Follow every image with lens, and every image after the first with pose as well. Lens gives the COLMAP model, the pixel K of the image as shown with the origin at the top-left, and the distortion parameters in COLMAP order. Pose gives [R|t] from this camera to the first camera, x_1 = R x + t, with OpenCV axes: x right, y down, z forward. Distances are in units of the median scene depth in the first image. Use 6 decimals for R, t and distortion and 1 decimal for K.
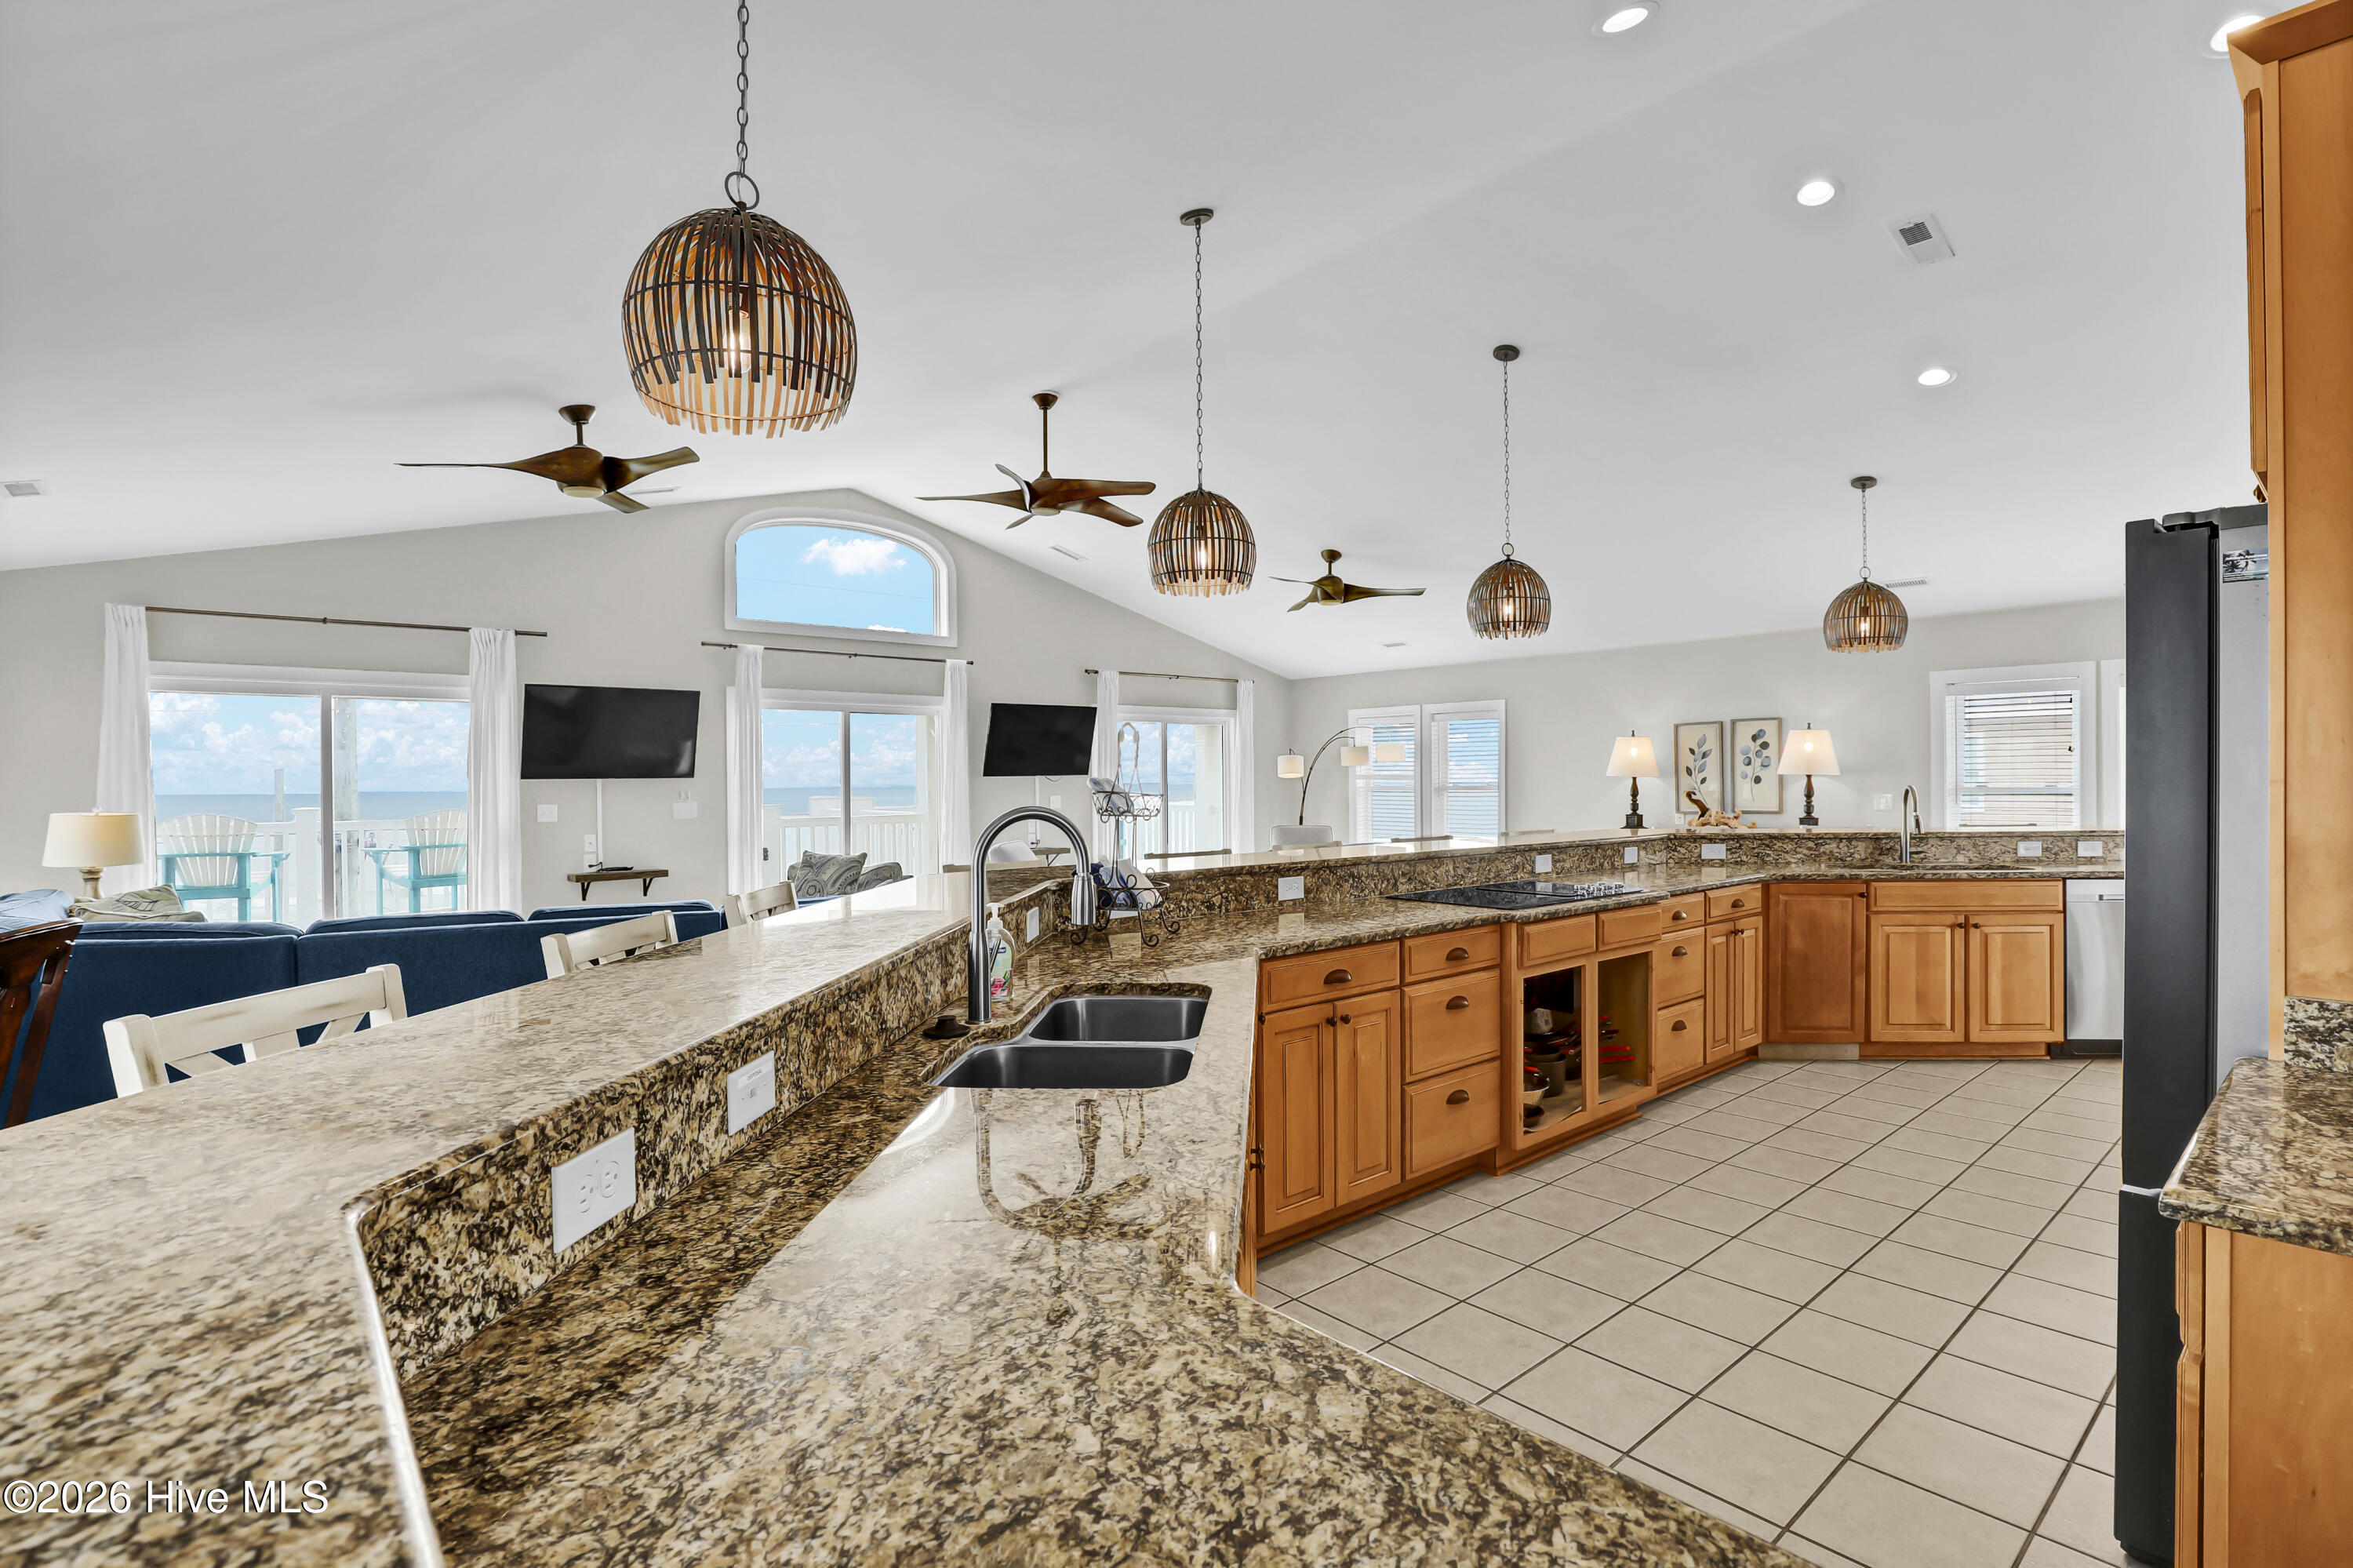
lens RADIAL K [[1136.3, 0, 1190.9], [0, 1136.3, 791.6], [0, 0, 1]] dist [-0.026676, 0.000737]
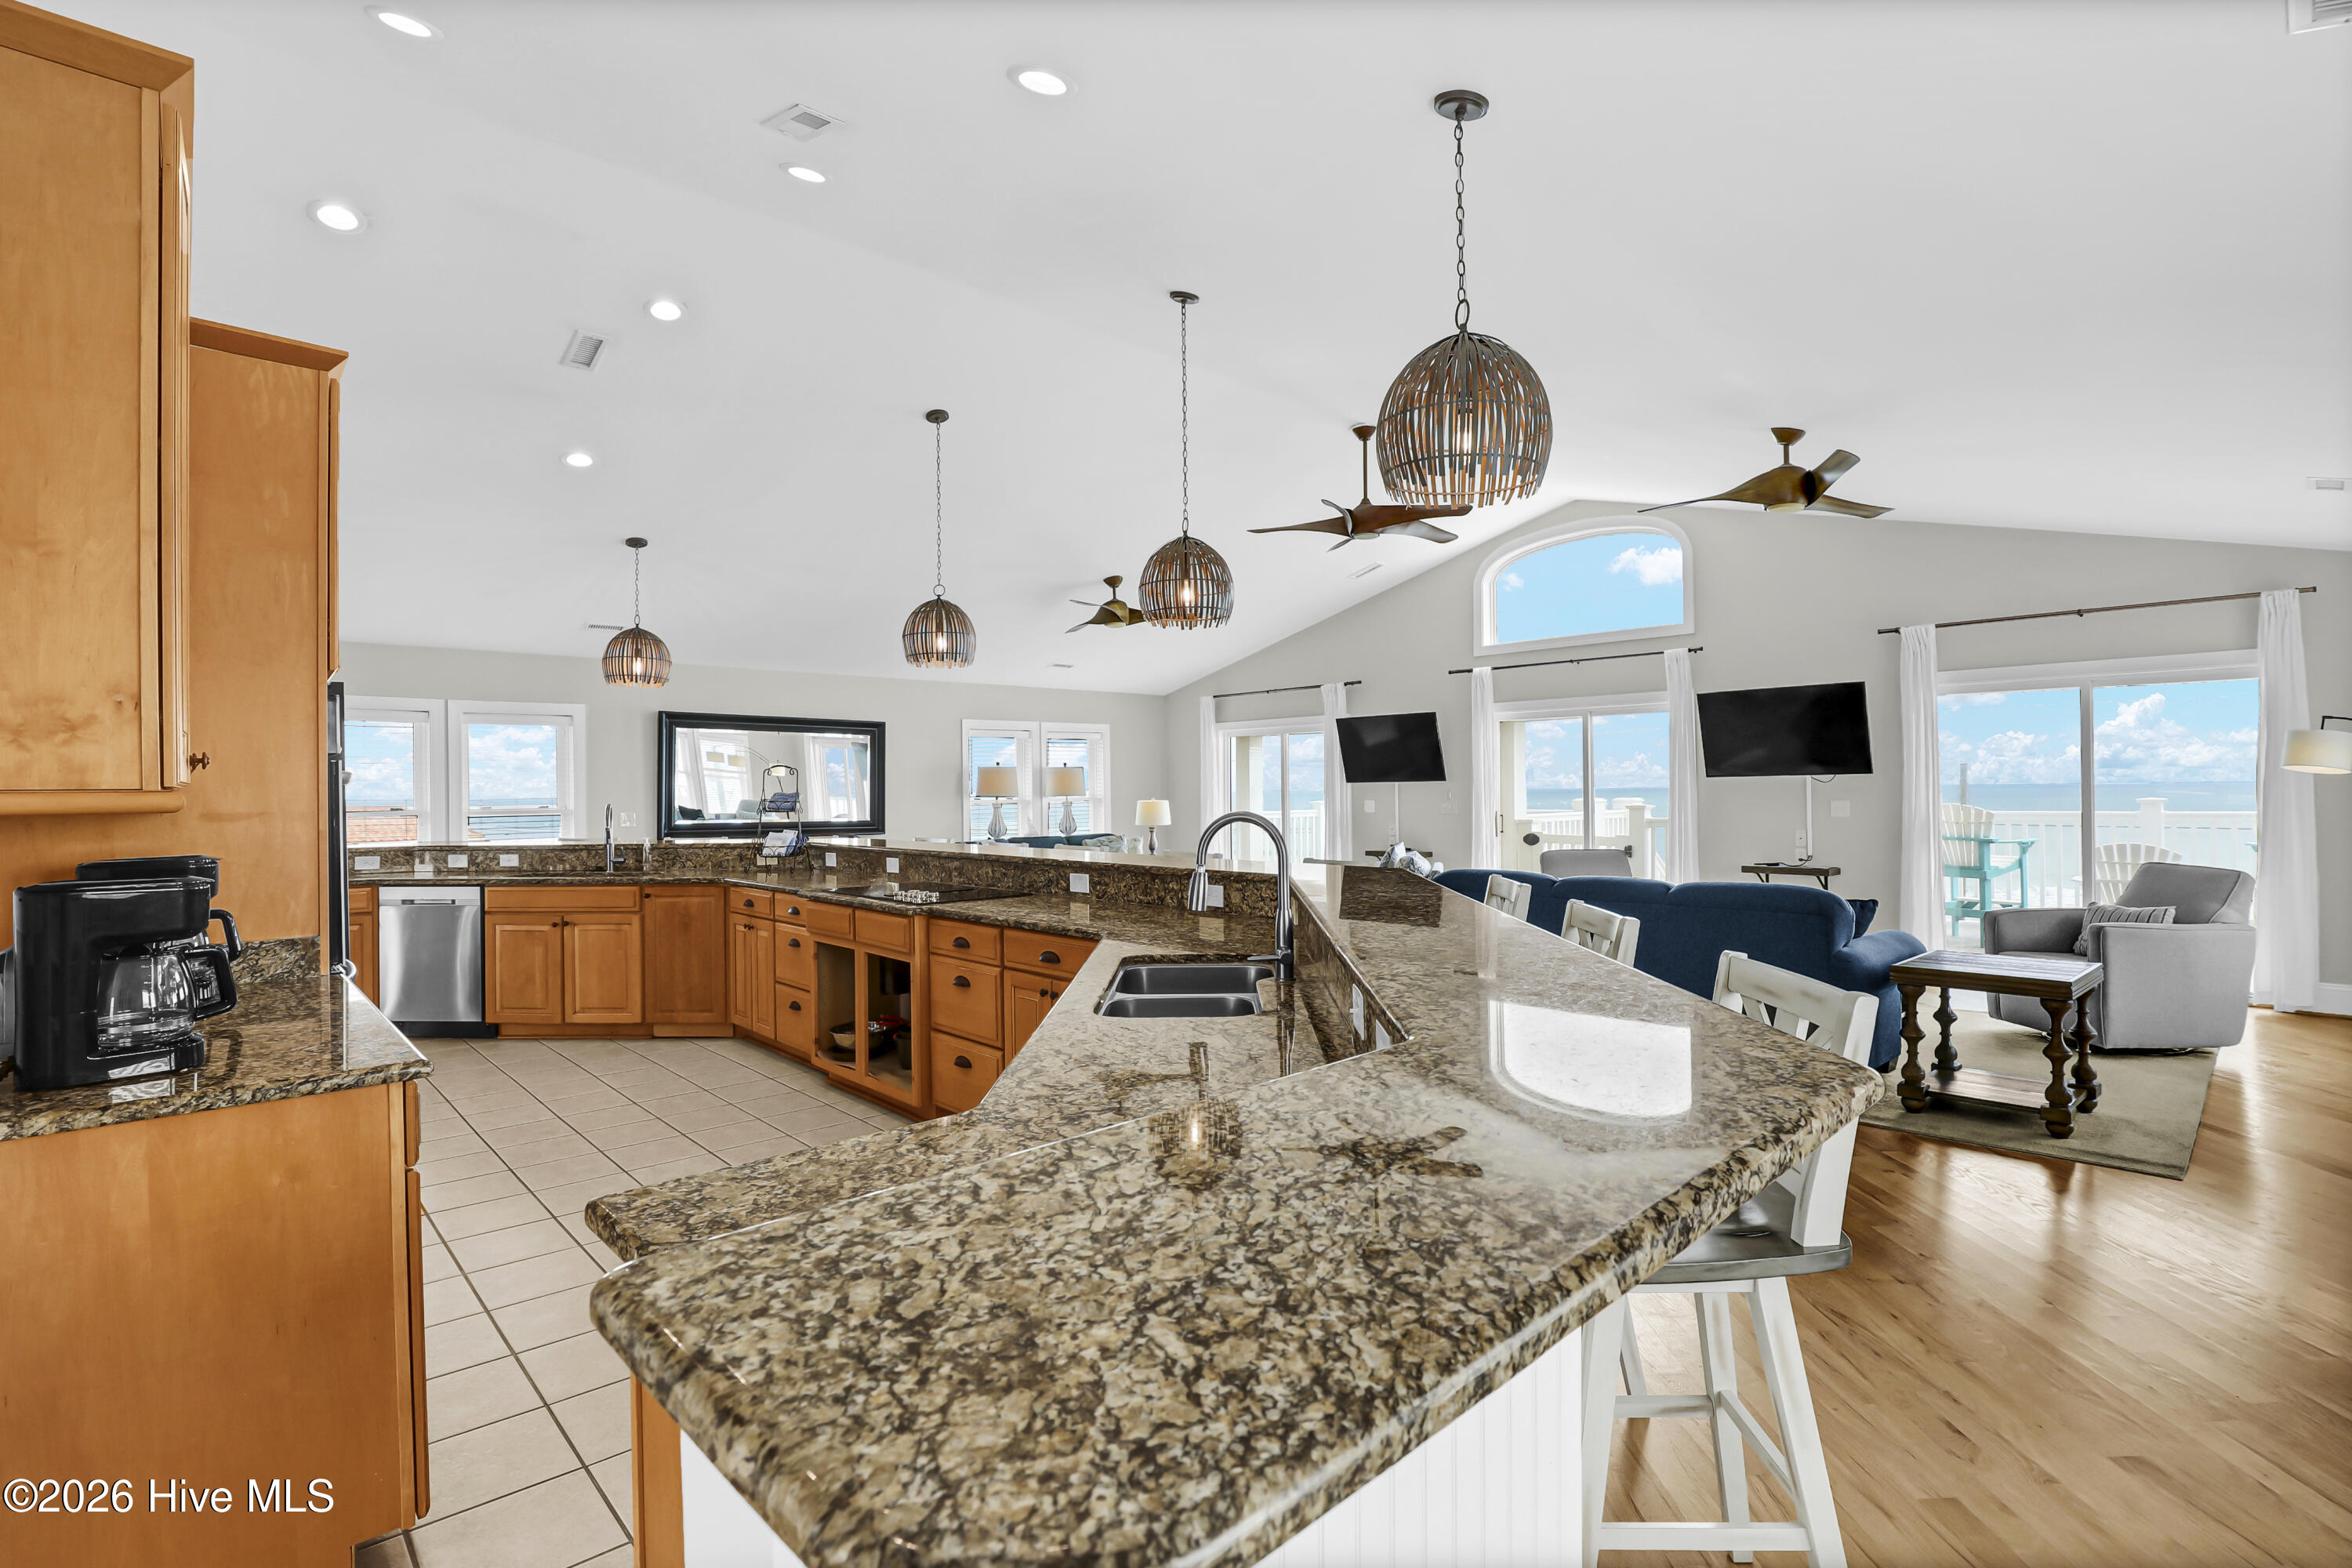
lens RADIAL K [[1114.6, 0, 1176.0], [0, 1114.6, 784.0], [0, 0, 1]] dist [-0.031057, -0.000262]
pose [[0.008302, 0.003680, -0.999959, 0.763104], [0.001654, 0.999992, 0.003694, -0.013749], [0.999964, -0.001685, 0.008296, 0.663121]]
